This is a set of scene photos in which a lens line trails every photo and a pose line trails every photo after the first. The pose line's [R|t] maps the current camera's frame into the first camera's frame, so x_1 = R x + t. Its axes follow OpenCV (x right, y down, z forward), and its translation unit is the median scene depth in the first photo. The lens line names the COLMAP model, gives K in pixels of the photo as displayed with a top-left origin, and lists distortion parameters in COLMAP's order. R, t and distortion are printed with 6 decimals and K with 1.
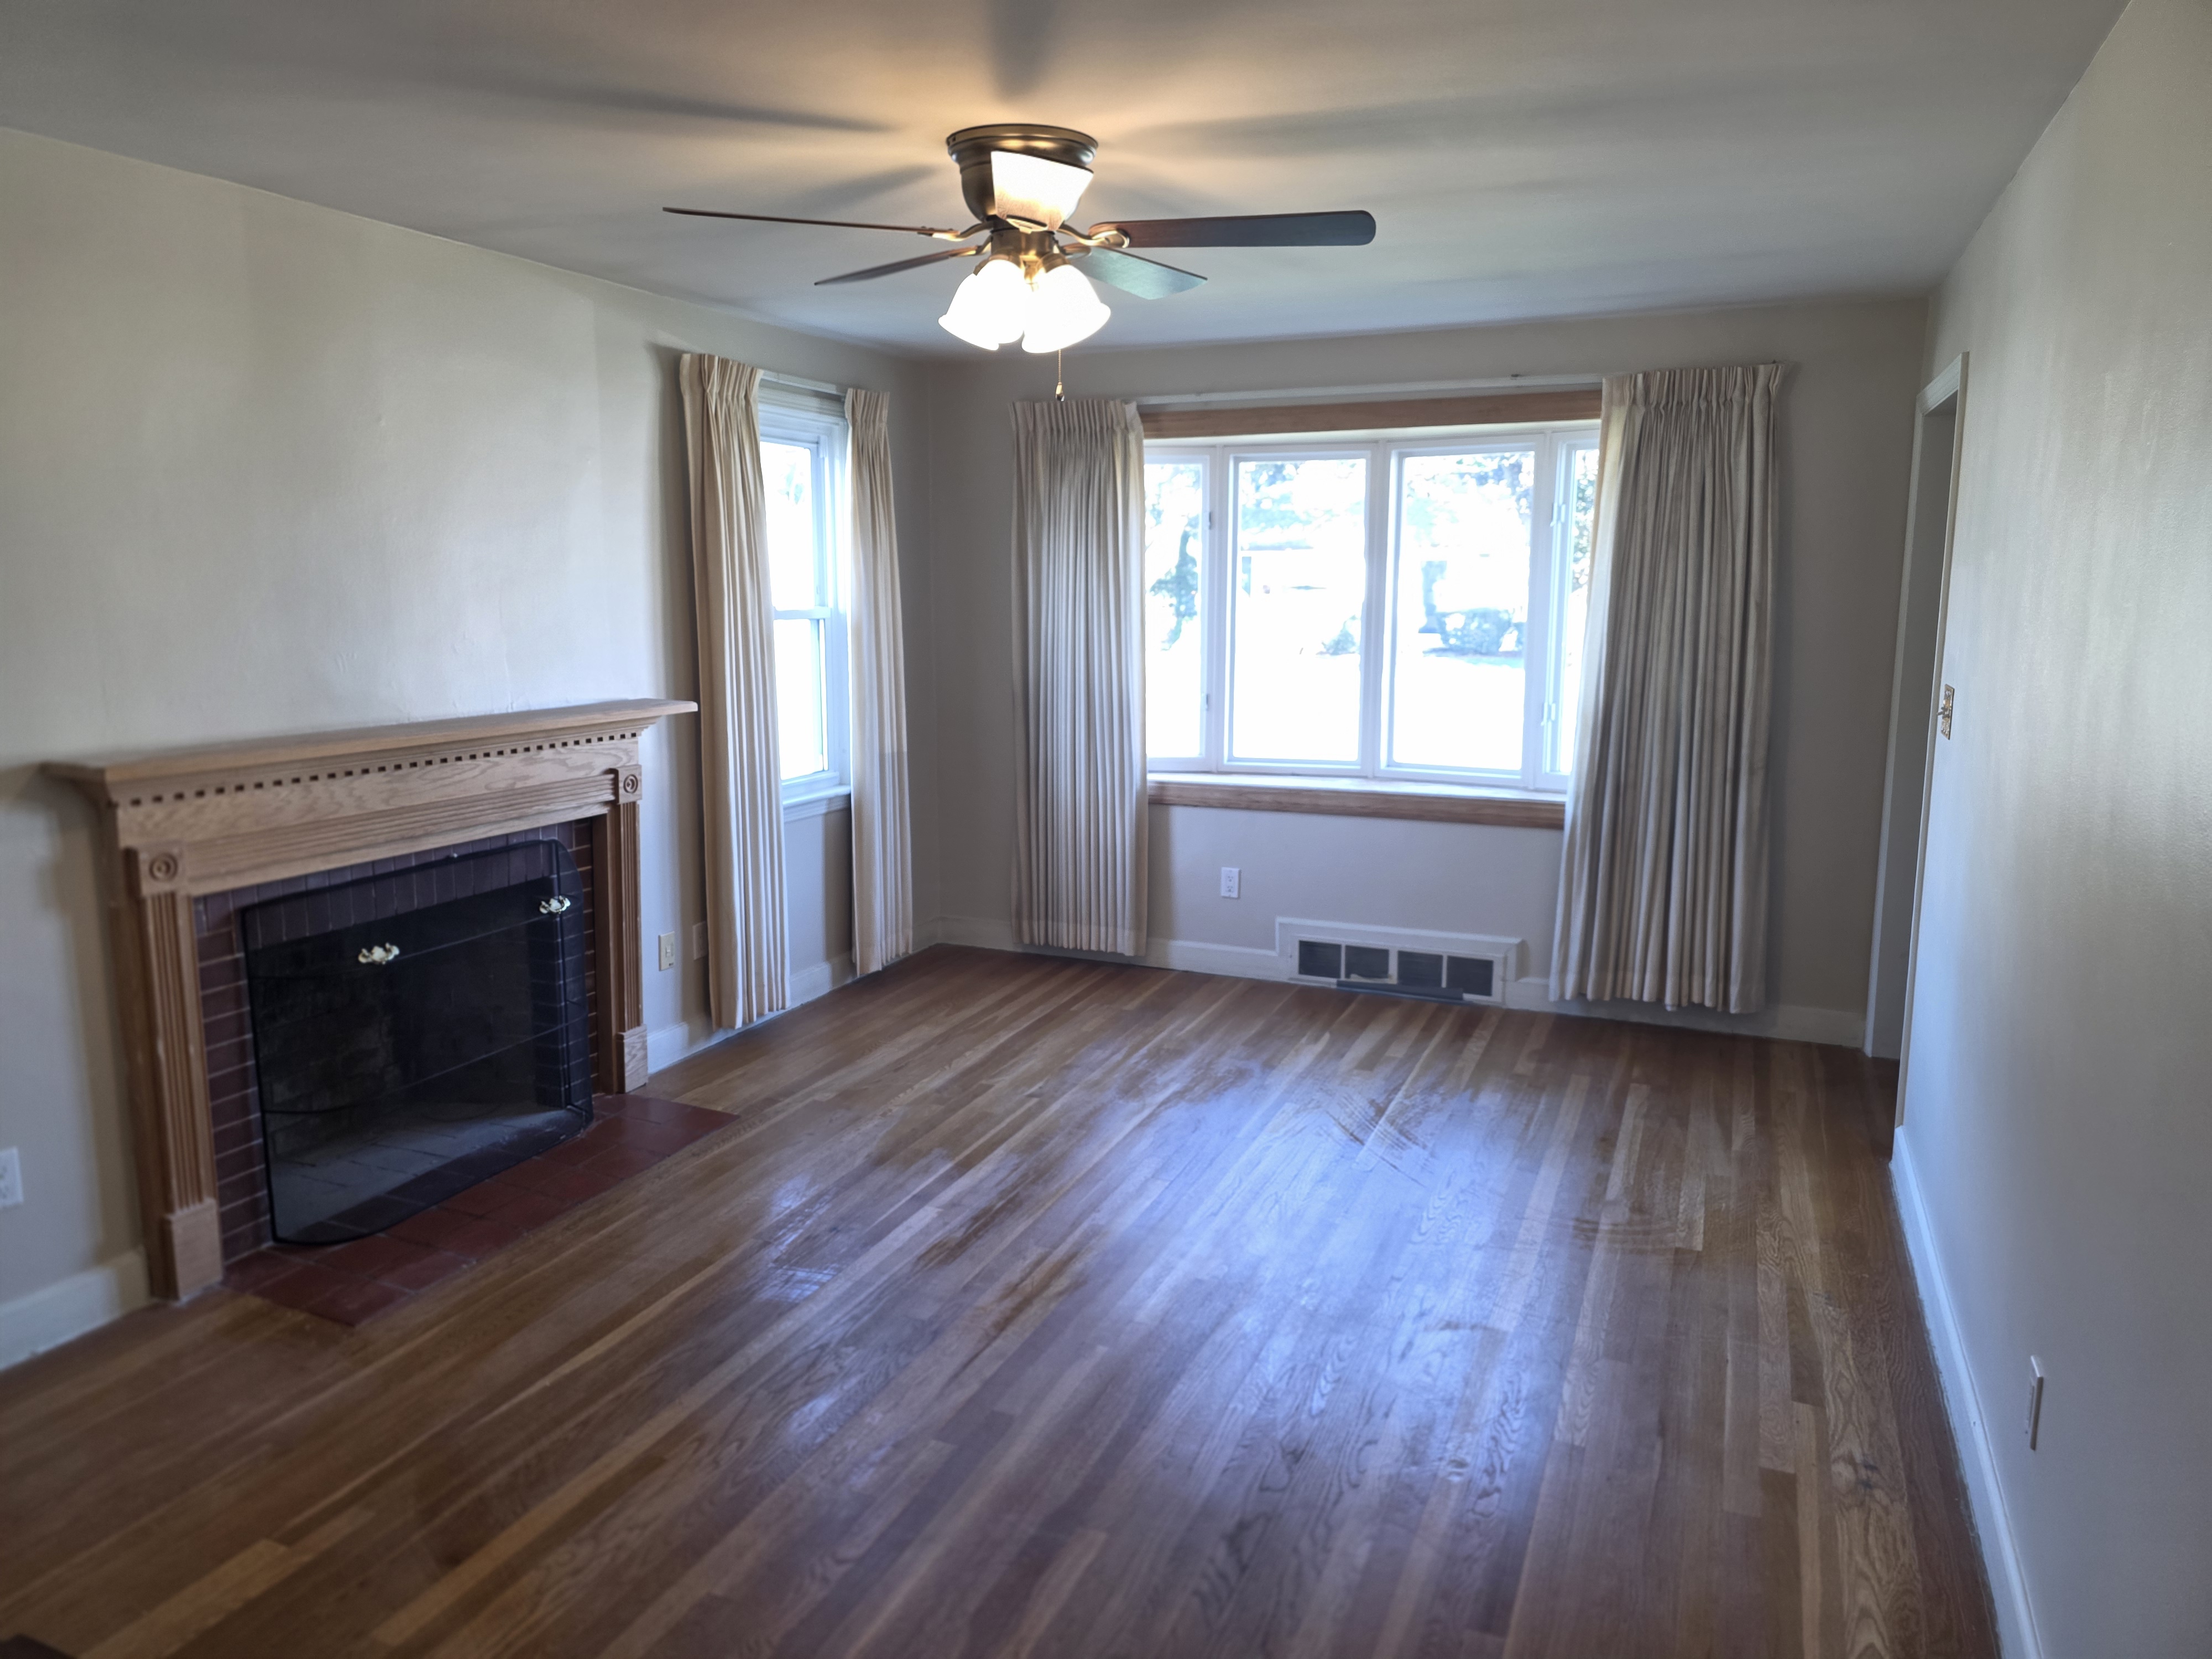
lens RADIAL K [[1479.7, 0, 1098.8], [0, 1479.7, 827.6], [0, 0, 1]] dist [0.056587, -0.052962]
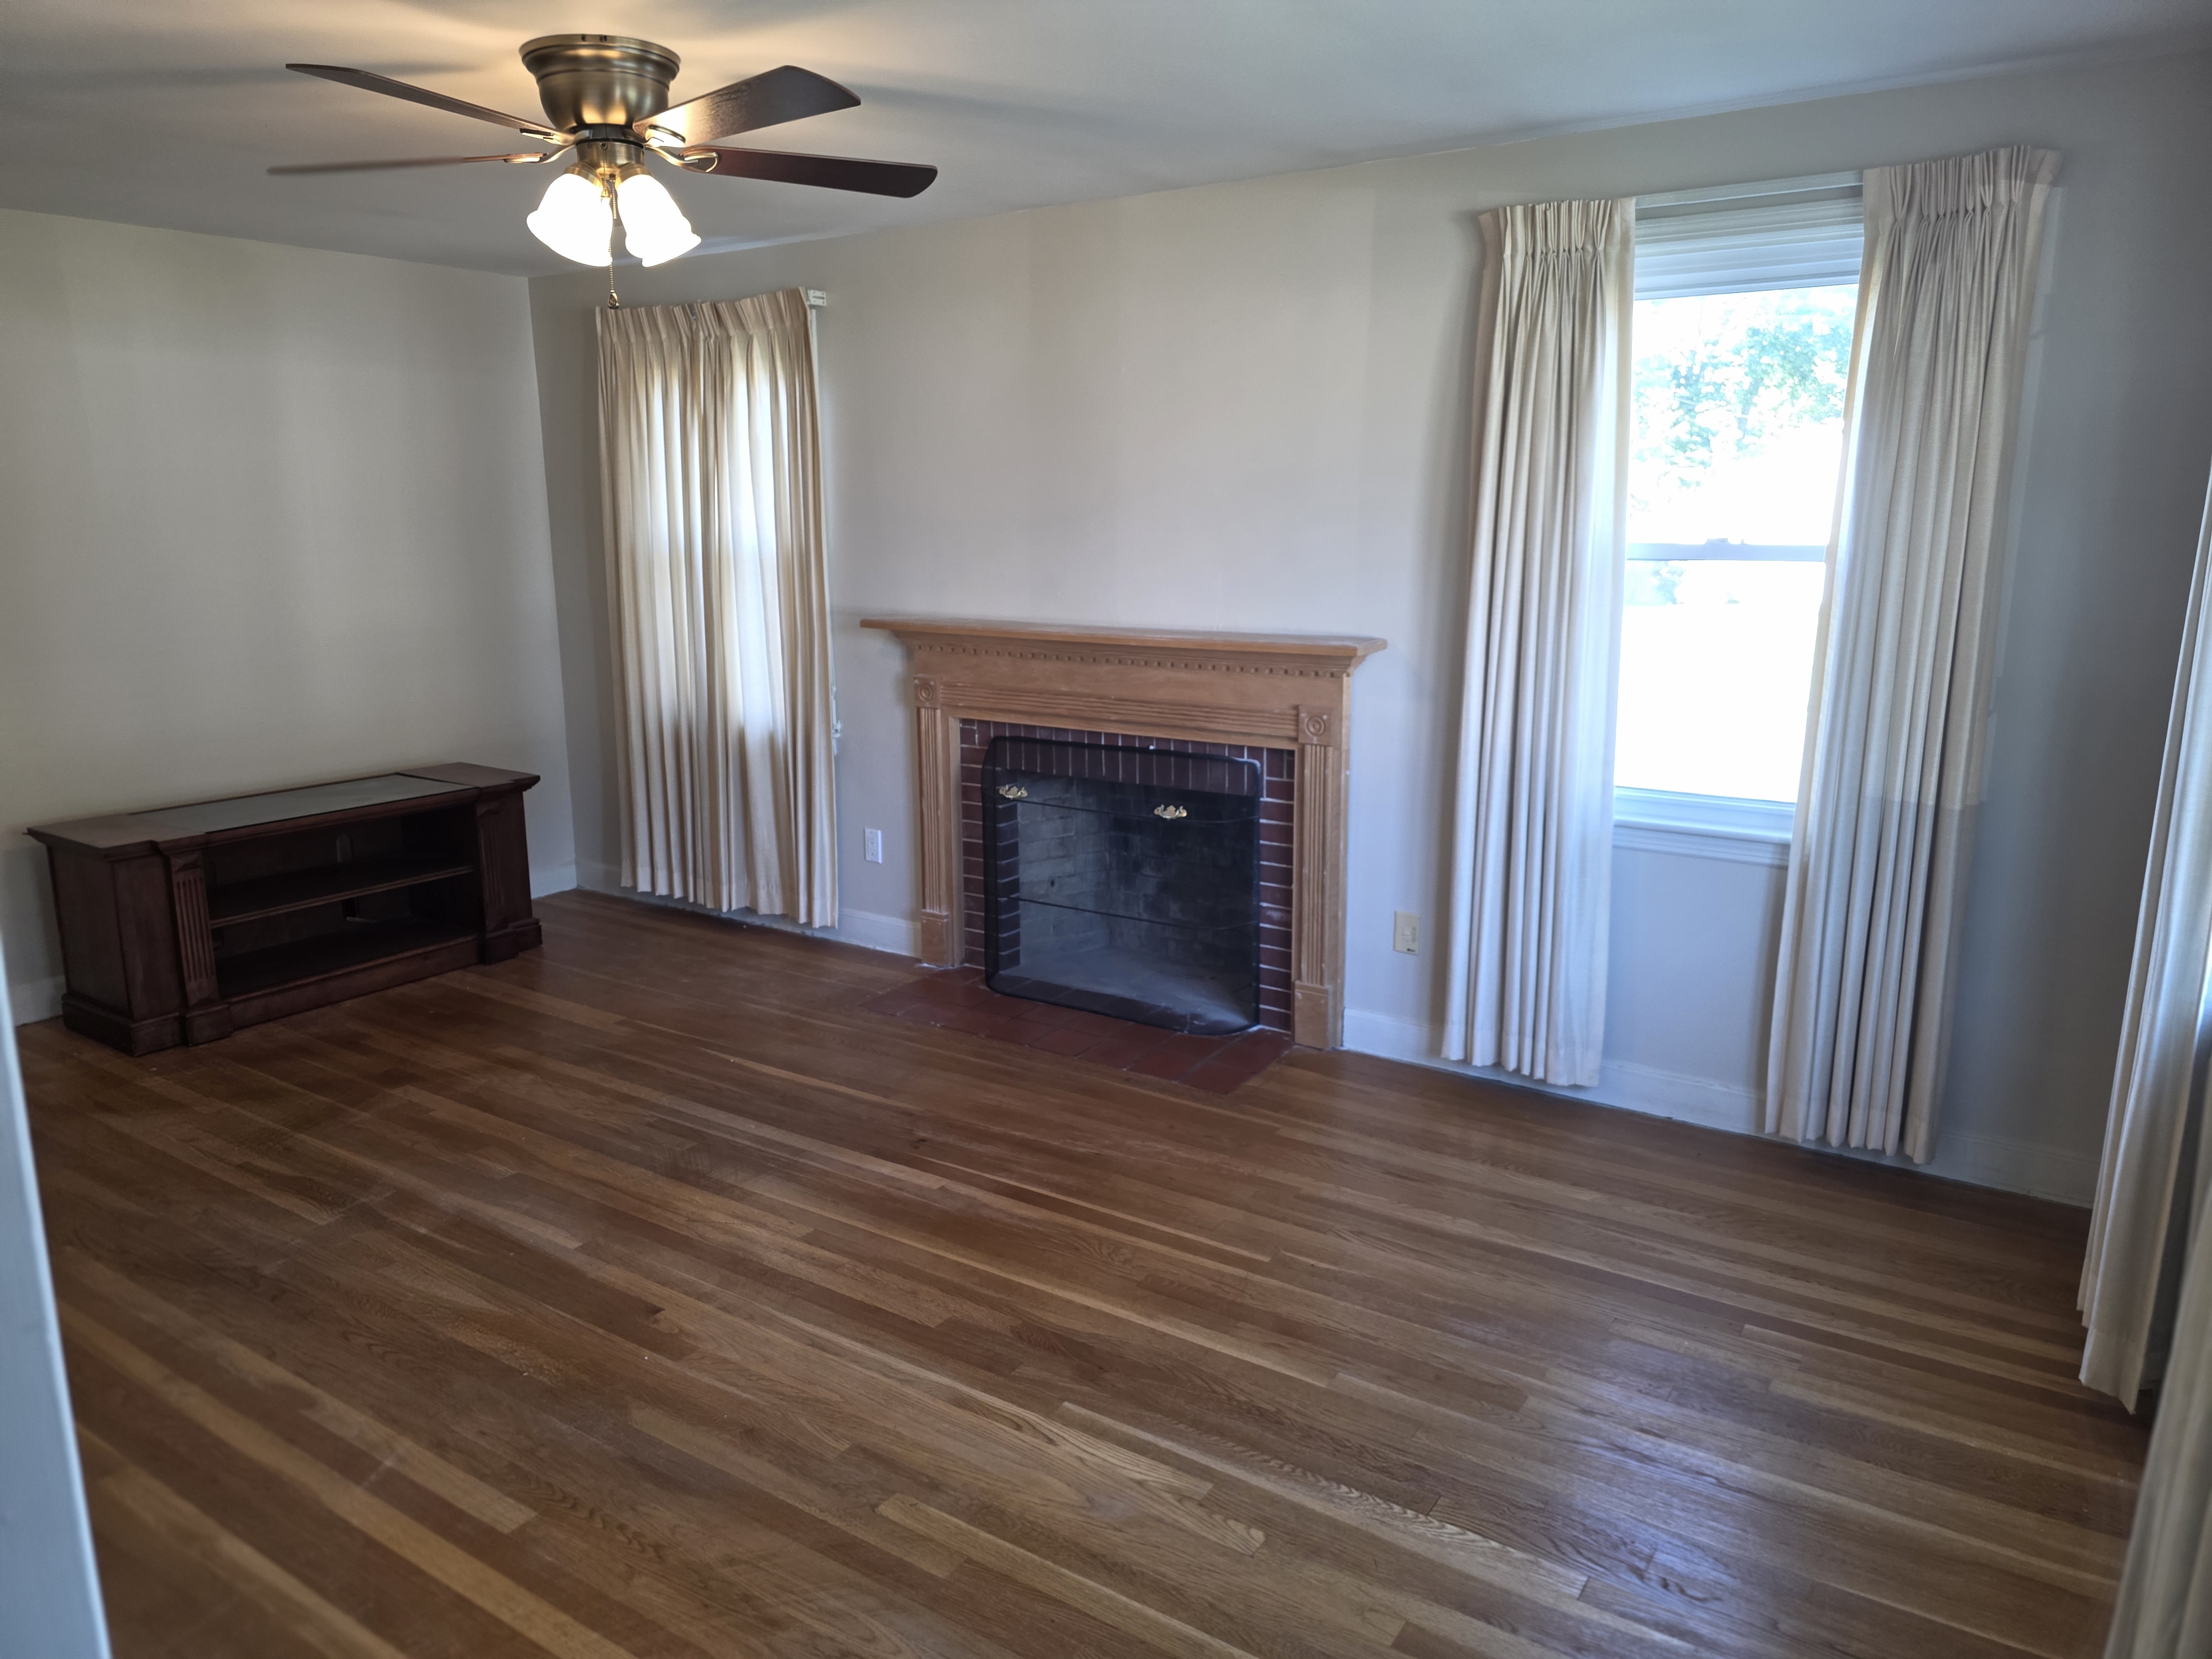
lens RADIAL K [[1479.7, 0, 1097.5], [0, 1479.7, 817.5], [0, 0, 1]] dist [0.056587, -0.052962]
pose [[-0.187348, 0.199642, -0.961792, 0.646662], [-0.158672, 0.960120, 0.230202, -0.174778], [0.969394, 0.195737, -0.148199, 1.069824]]
